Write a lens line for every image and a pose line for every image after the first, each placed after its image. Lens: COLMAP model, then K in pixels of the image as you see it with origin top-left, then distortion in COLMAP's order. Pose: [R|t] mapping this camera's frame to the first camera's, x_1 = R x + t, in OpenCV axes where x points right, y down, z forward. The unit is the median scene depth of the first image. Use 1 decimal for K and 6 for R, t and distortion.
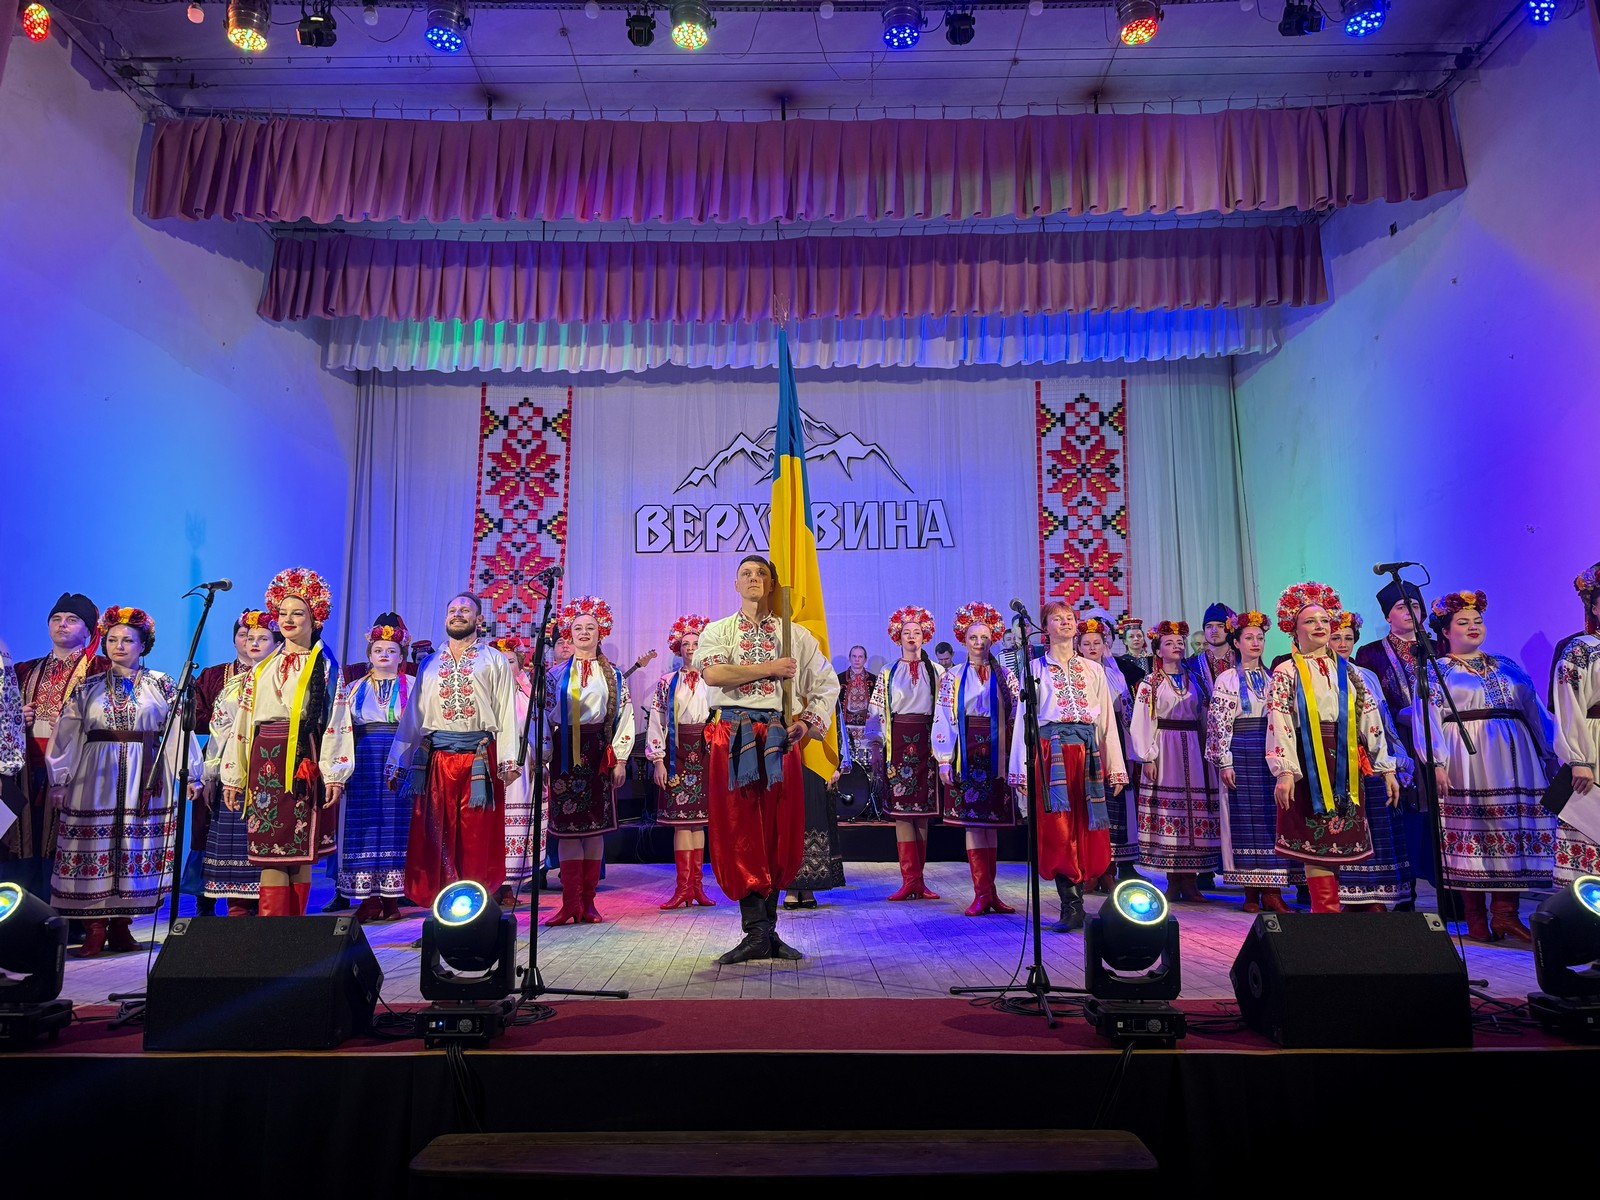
lens RADIAL K [[1124.9, 0, 786.4], [0, 1124.9, 630.6], [0, 0, 1]] dist [0.078286, -0.019006]
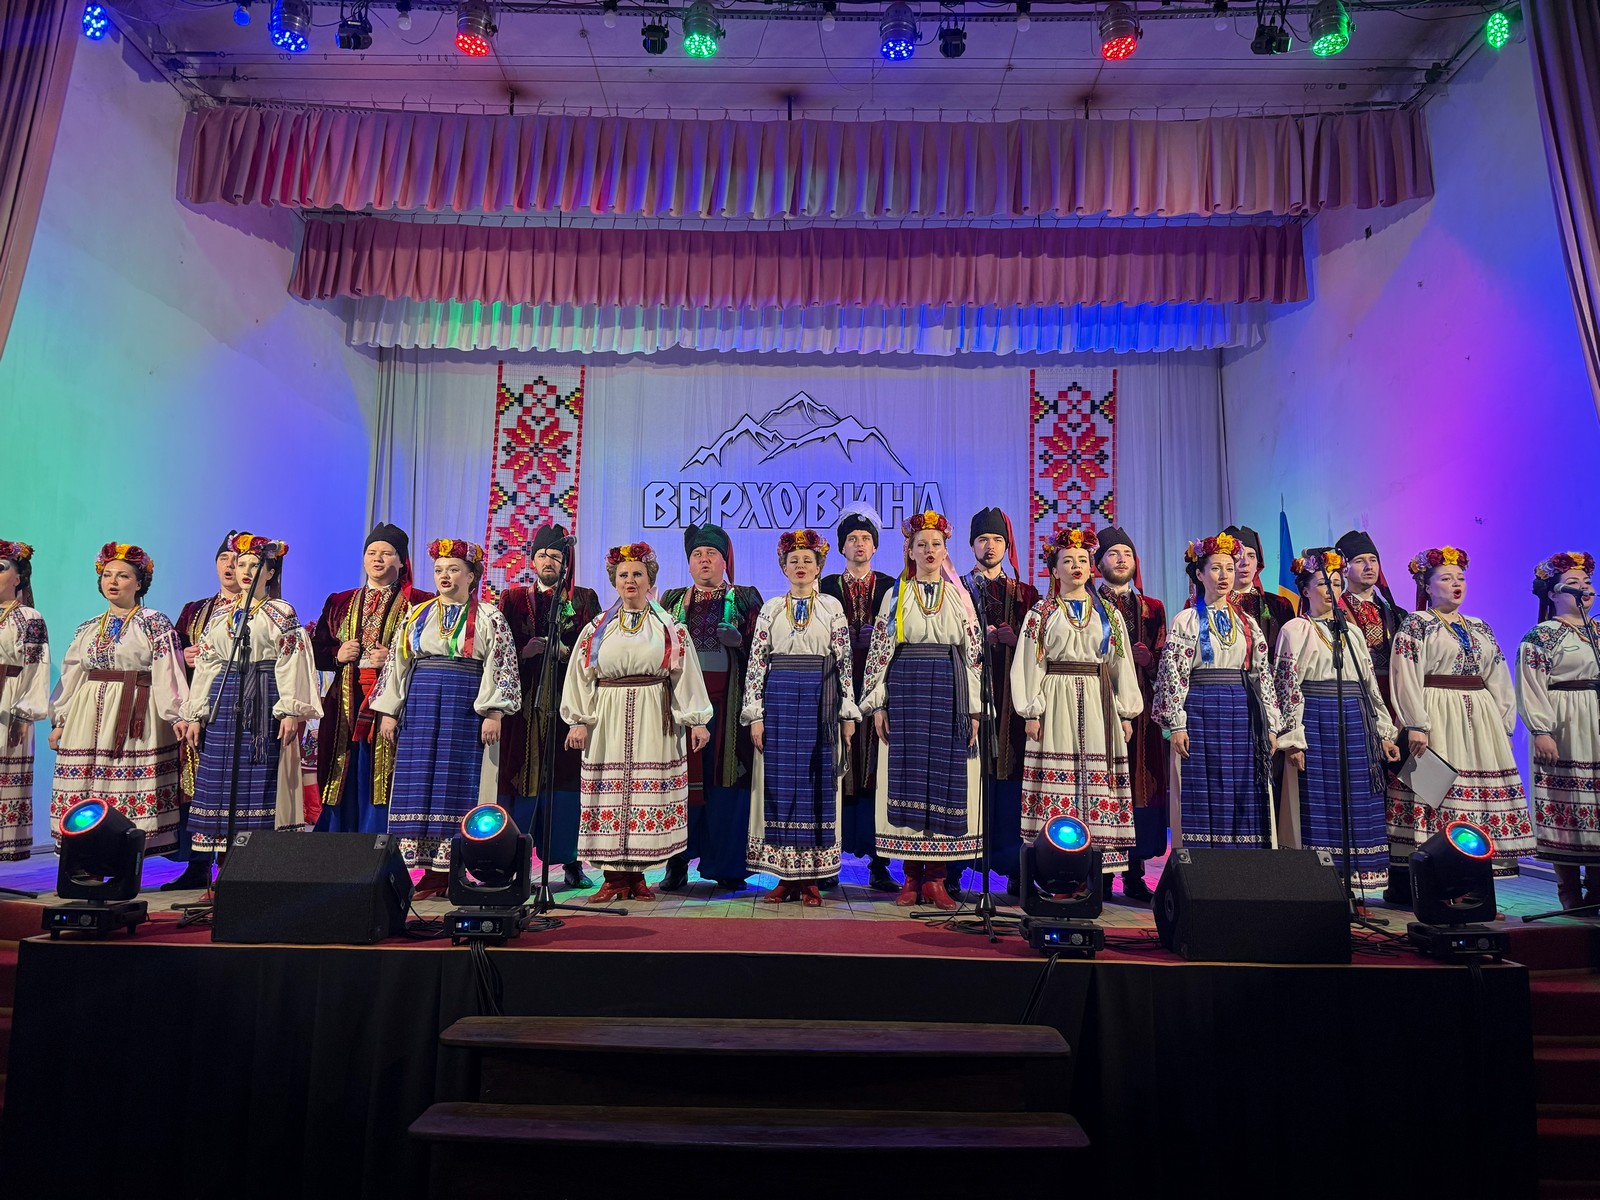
lens RADIAL K [[1124.9, 0, 786.9], [0, 1124.9, 629.4], [0, 0, 1]] dist [0.078286, -0.019006]
pose [[0.999780, 0.020107, -0.006032, 0.011069], [-0.019998, 0.999644, 0.017660, 0.006262], [0.006385, -0.017536, 0.999826, -0.064747]]
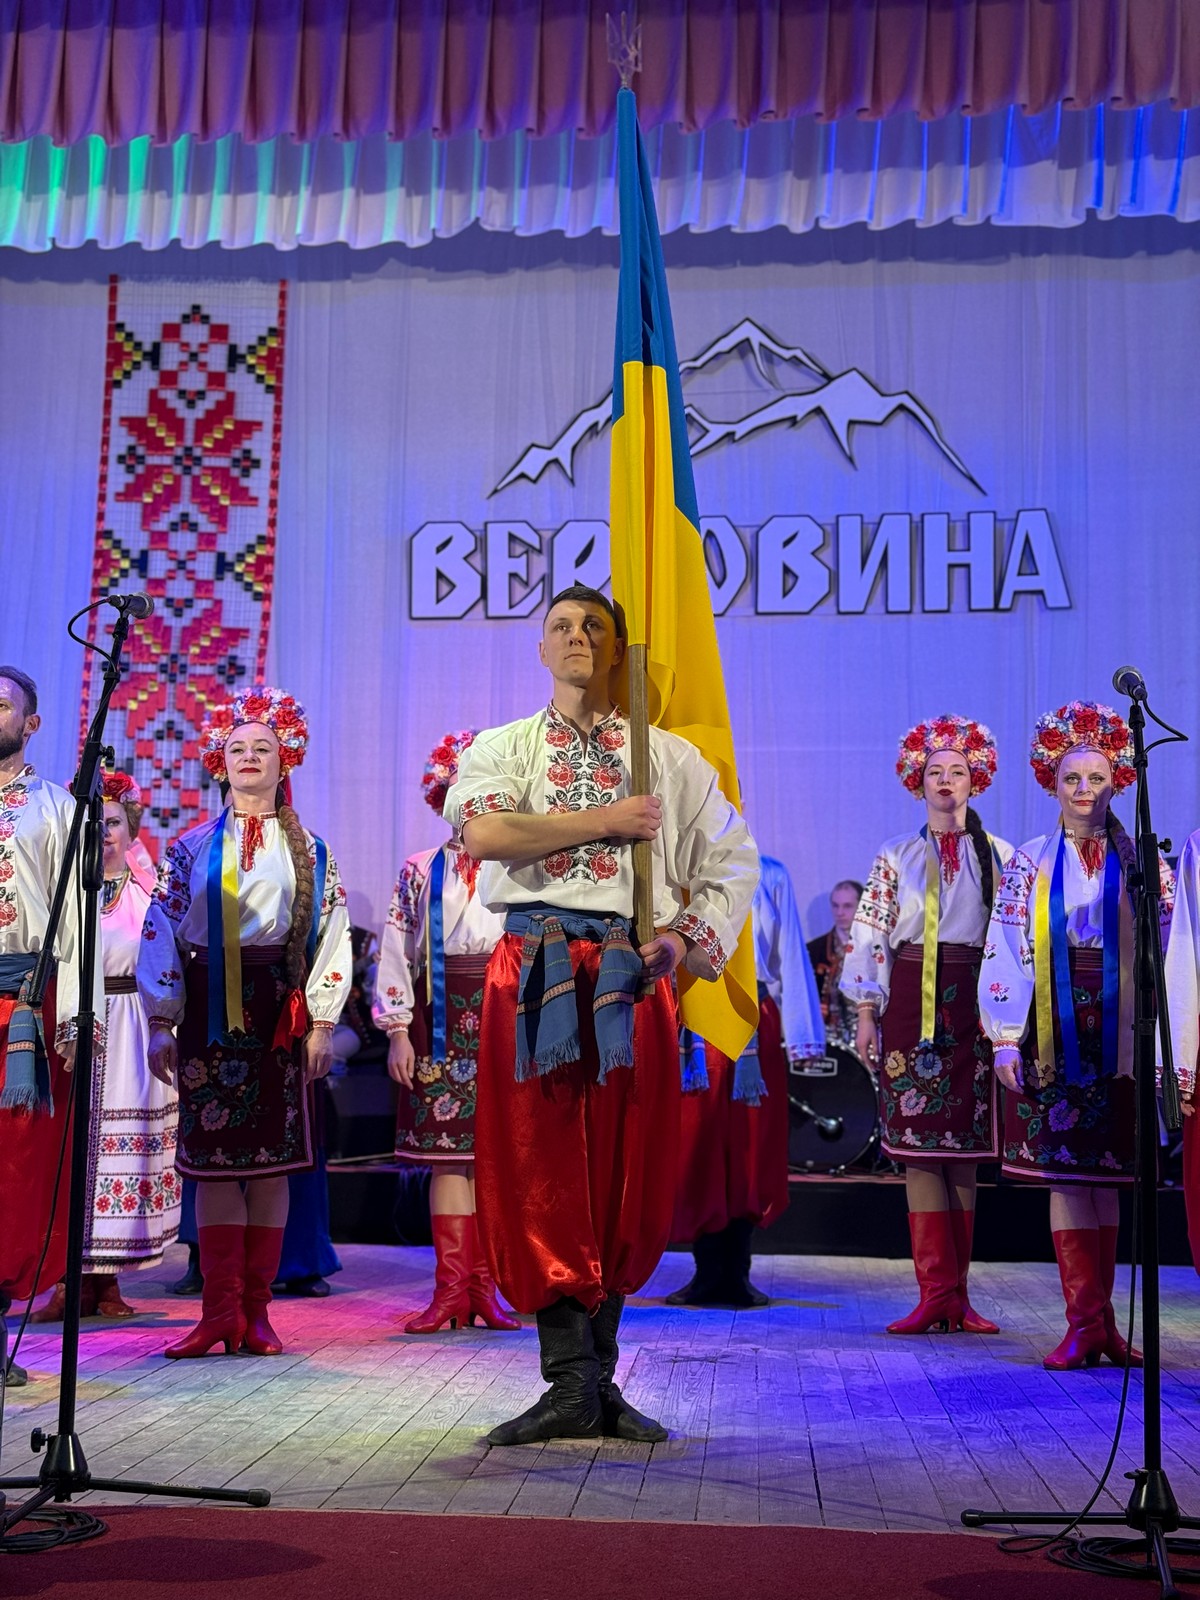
lens RADIAL K [[2251.9, 0, 555.4], [0, 2251.9, 842.2], [0, 0, 1]] dist [0.088425, 0.000000]
pose [[0.995670, 0.012632, -0.092101, 0.030902], [-0.011074, 0.999787, 0.017408, 0.014826], [0.092301, -0.016312, 0.995598, 0.036839]]
